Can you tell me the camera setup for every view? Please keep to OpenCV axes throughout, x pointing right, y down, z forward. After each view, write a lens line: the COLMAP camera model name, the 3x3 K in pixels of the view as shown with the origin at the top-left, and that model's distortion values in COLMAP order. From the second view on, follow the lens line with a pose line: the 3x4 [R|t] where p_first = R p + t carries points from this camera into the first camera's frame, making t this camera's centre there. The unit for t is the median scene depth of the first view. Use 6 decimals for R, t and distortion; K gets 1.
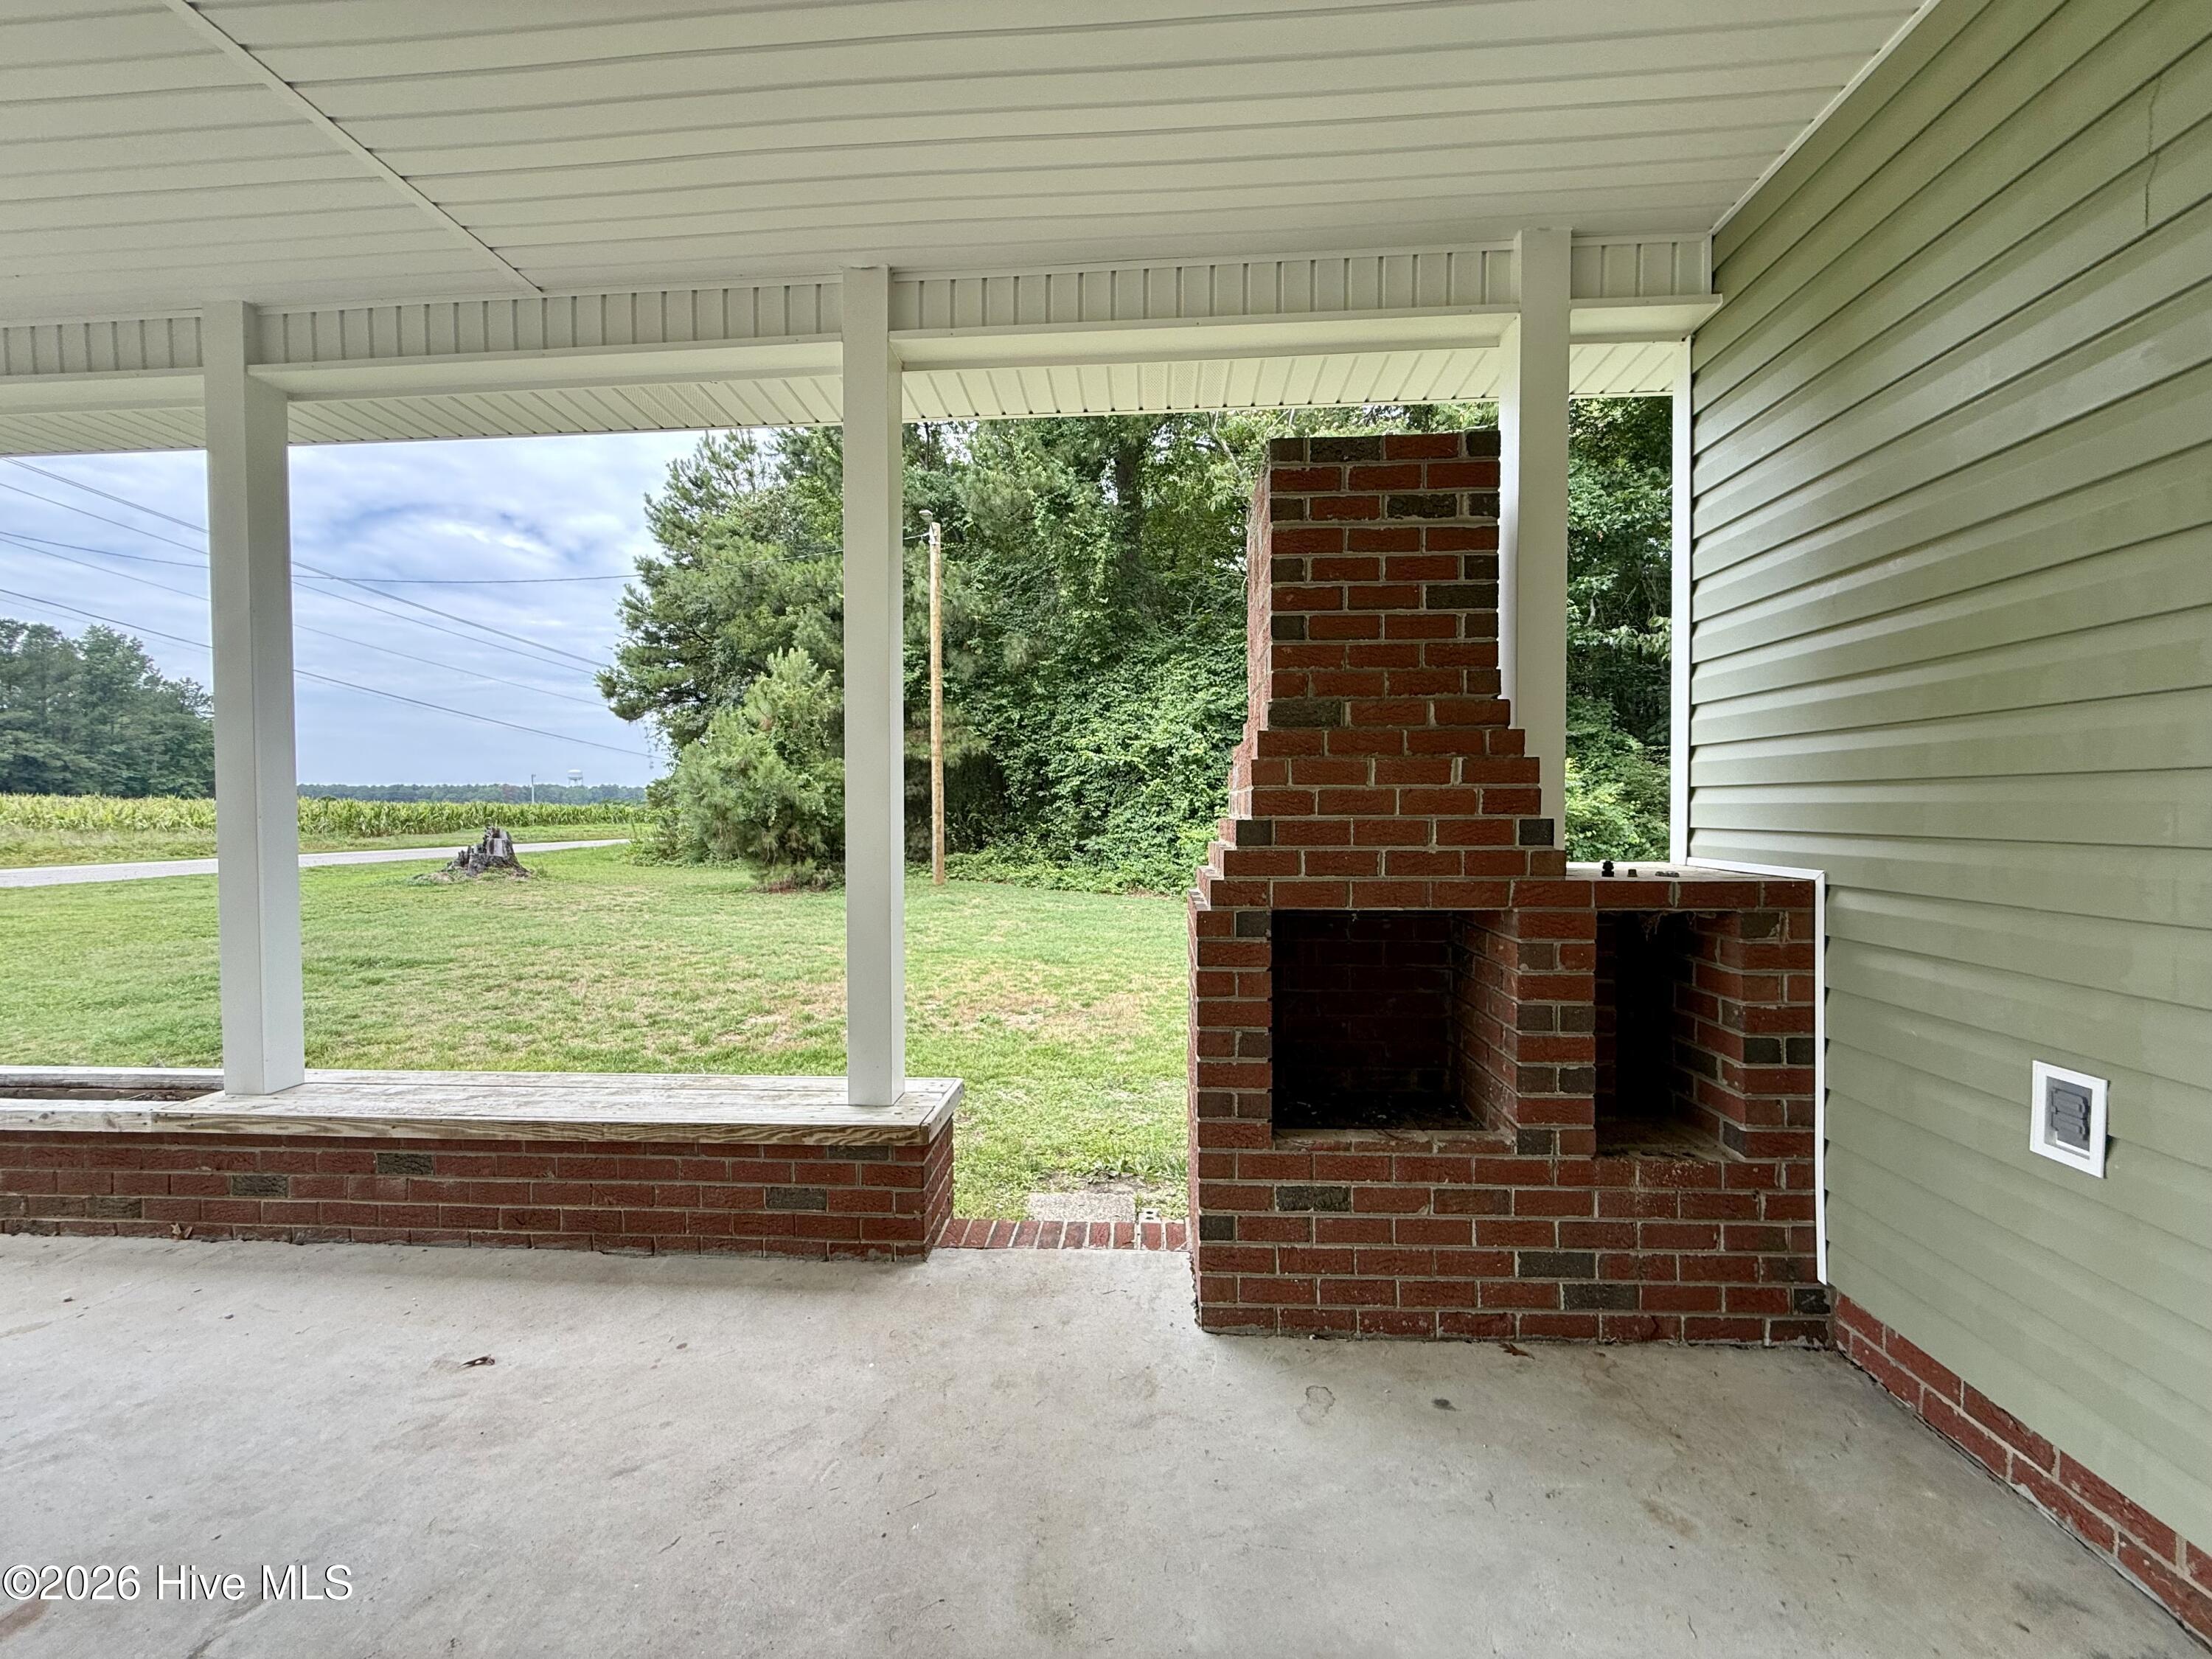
lens RADIAL K [[881.5, 0, 1098.9], [0, 881.5, 828.7], [0, 0, 1]] dist [-0.000601, 0.000629]
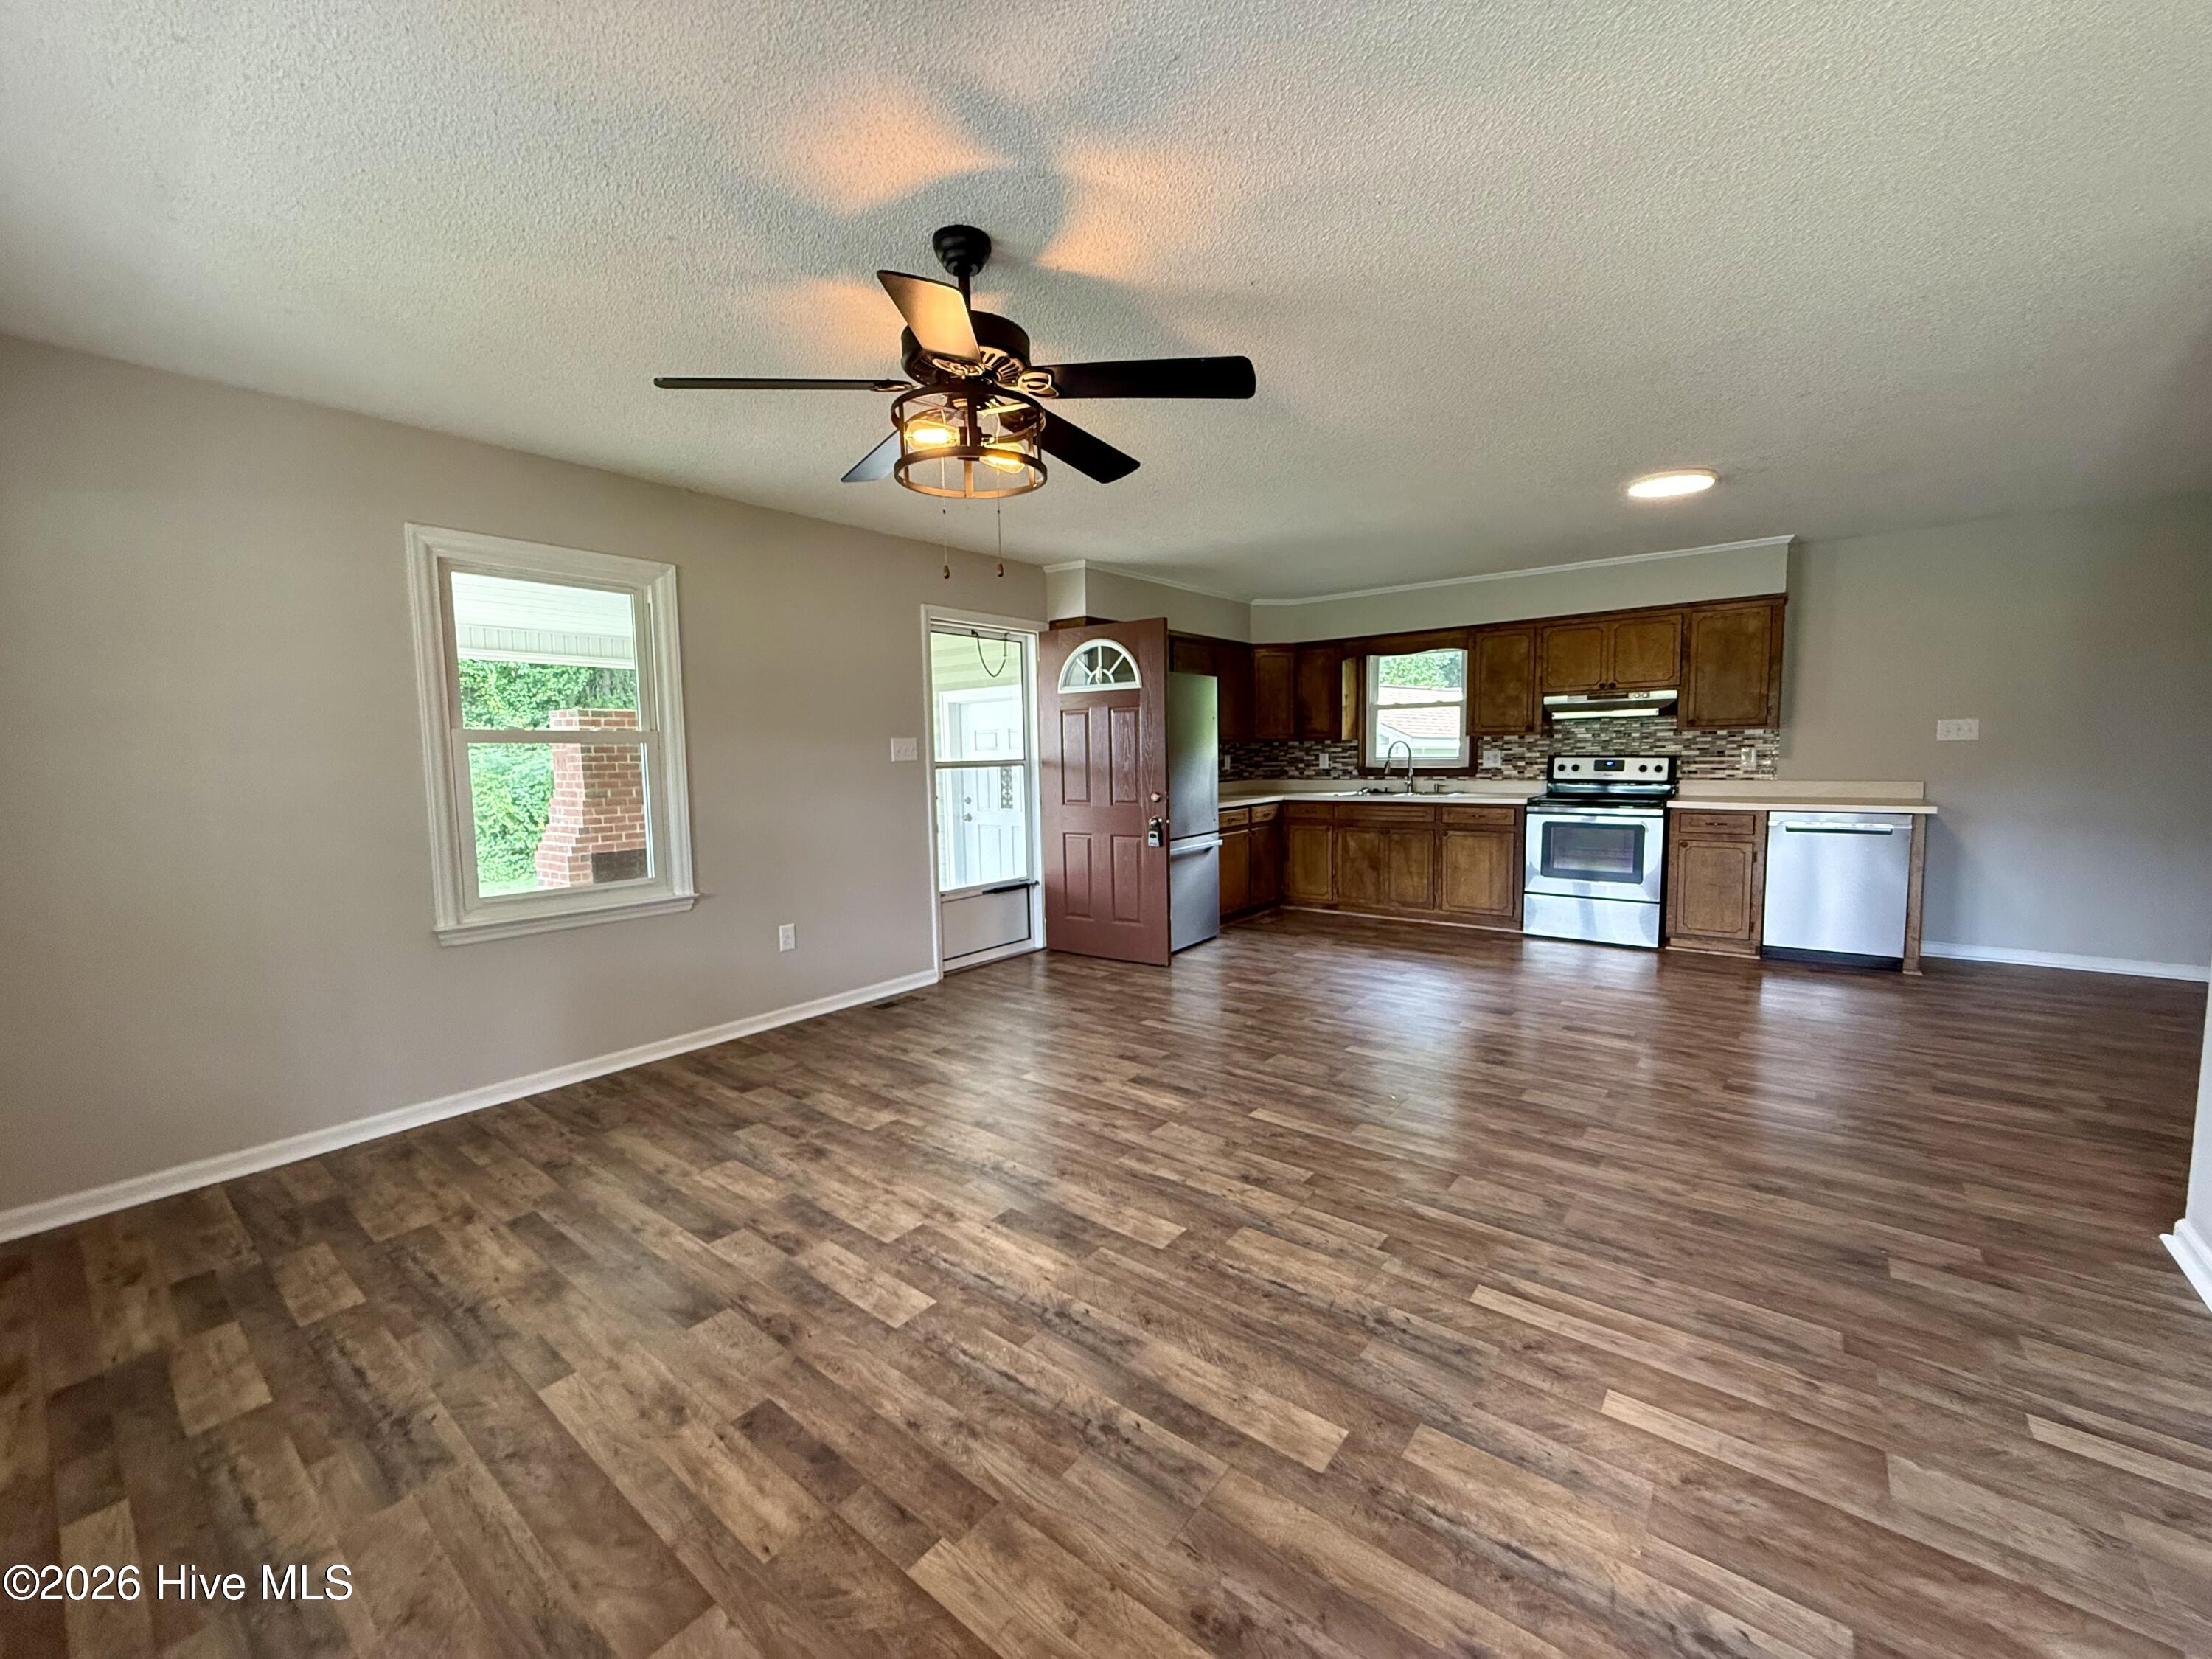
lens RADIAL K [[881.5, 0, 1098.9], [0, 881.5, 828.7], [0, 0, 1]] dist [-0.000601, 0.000629]
pose [[0.562704, -0.078256, 0.822946, -1.480111], [0.034353, 0.996863, 0.071305, -0.175711], [-0.825944, -0.011853, 0.563627, -2.504794]]
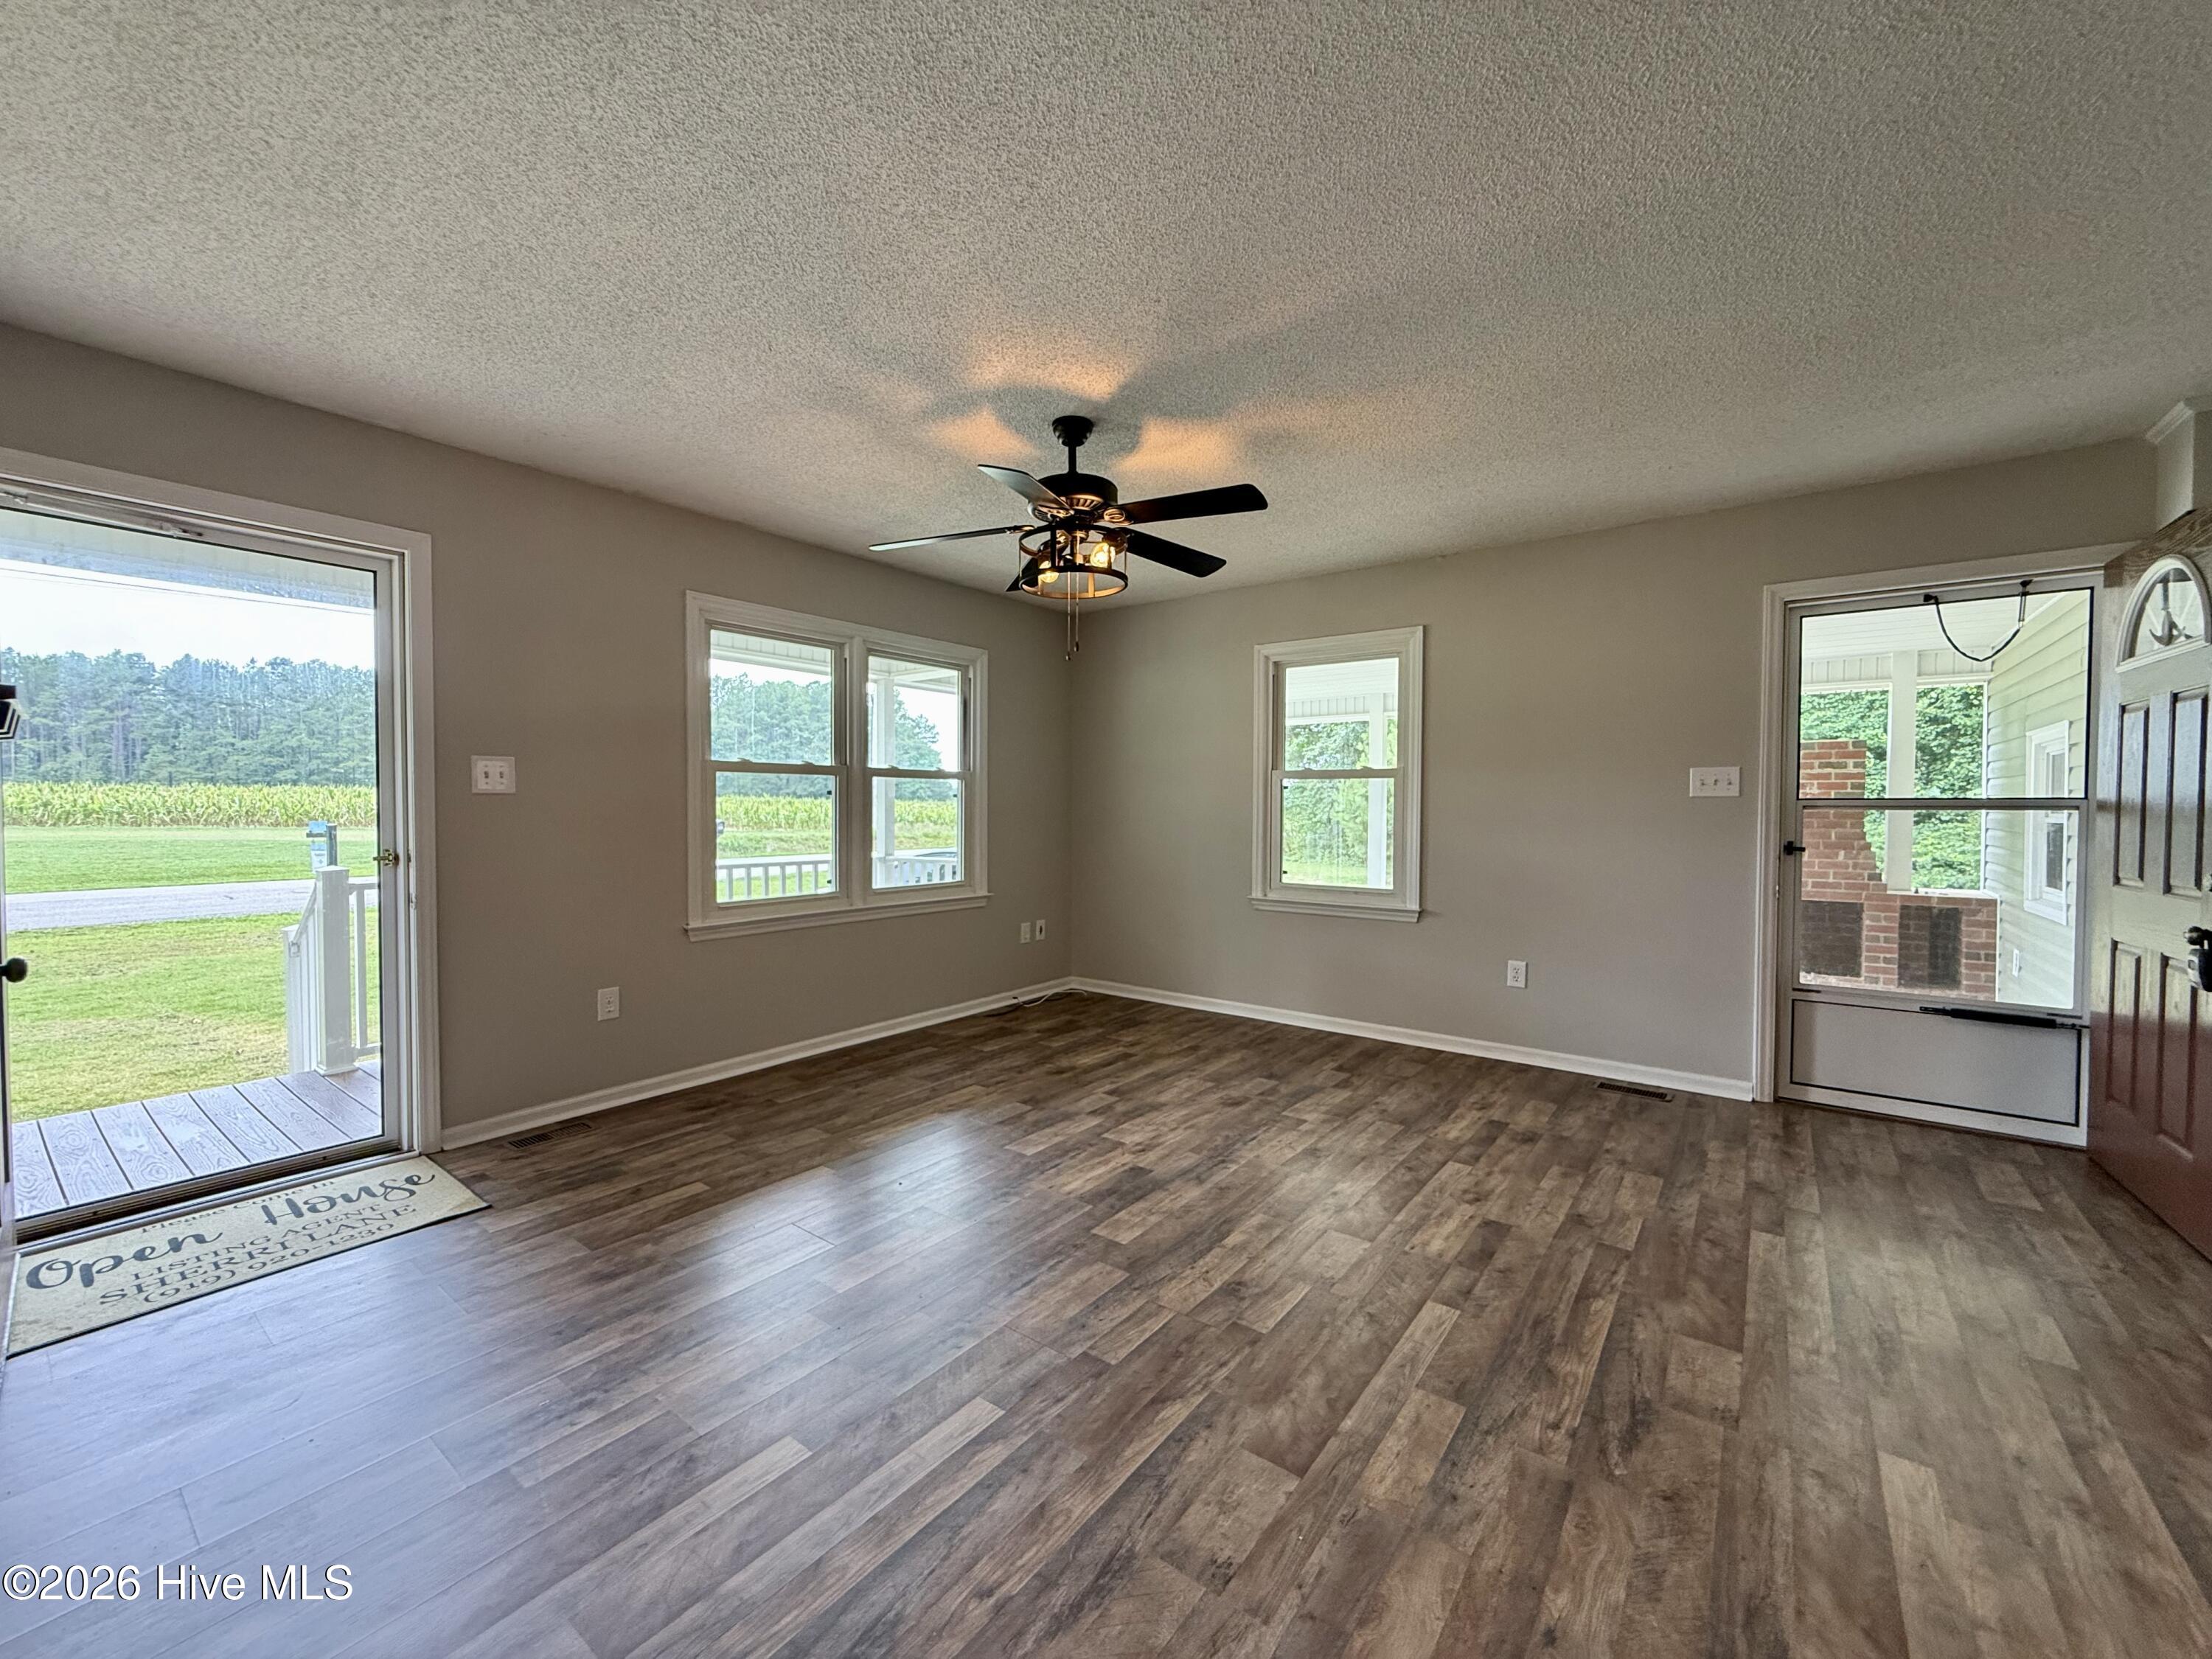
lens RADIAL K [[881.5, 0, 1098.9], [0, 881.5, 828.7], [0, 0, 1]] dist [-0.000601, 0.000629]
pose [[0.837666, 0.019435, -0.545838, -0.081207], [-0.017350, 0.999809, 0.008973, -0.139206], [0.545908, 0.001954, 0.837843, -2.913278]]
